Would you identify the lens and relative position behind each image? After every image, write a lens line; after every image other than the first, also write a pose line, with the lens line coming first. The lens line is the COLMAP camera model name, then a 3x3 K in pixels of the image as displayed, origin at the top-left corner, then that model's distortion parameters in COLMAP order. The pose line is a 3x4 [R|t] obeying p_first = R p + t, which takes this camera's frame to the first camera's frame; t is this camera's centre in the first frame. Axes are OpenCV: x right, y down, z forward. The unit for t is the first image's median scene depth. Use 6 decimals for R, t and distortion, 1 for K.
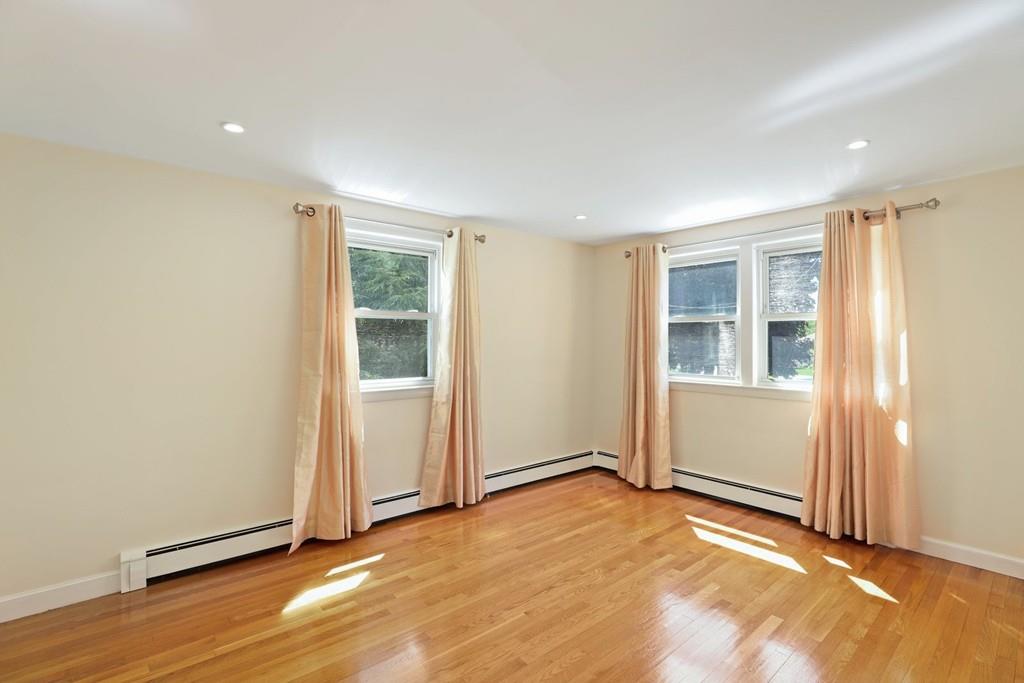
lens RADIAL K [[469.0, 0, 516.0], [0, 469.0, 341.1], [0, 0, 1]] dist [-0.025286, 0.001197]
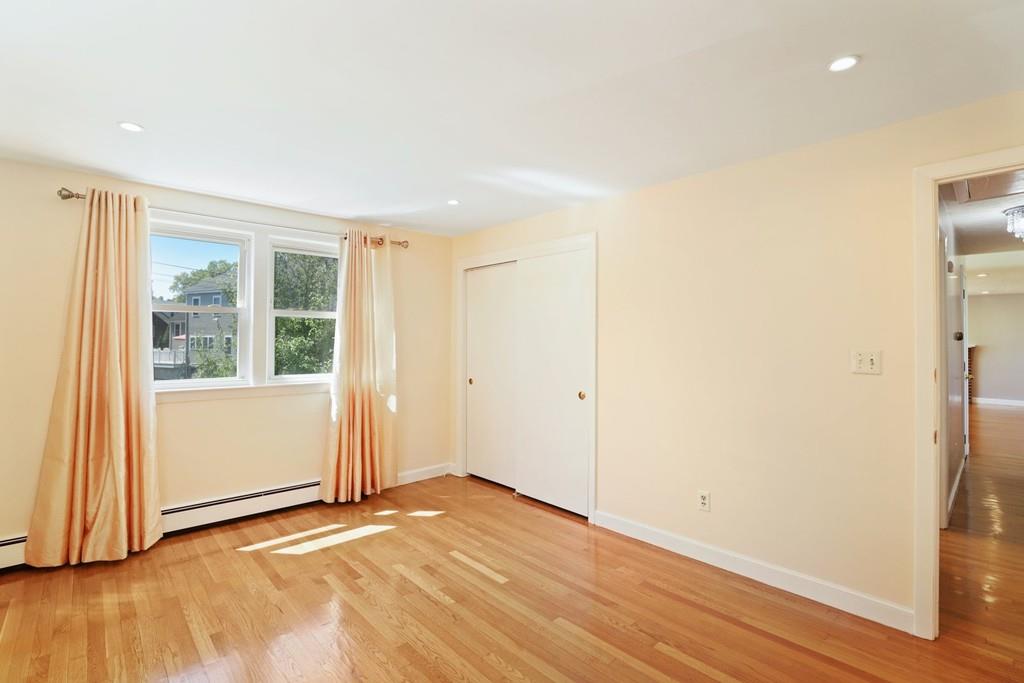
lens RADIAL K [[469.0, 0, 516.0], [0, 469.0, 341.1], [0, 0, 1]] dist [-0.025286, 0.001197]
pose [[-0.039193, -0.007490, 0.999204, -0.526356], [-0.005827, 0.999957, 0.007267, -0.003563], [-0.999215, -0.005537, -0.039235, 0.613158]]
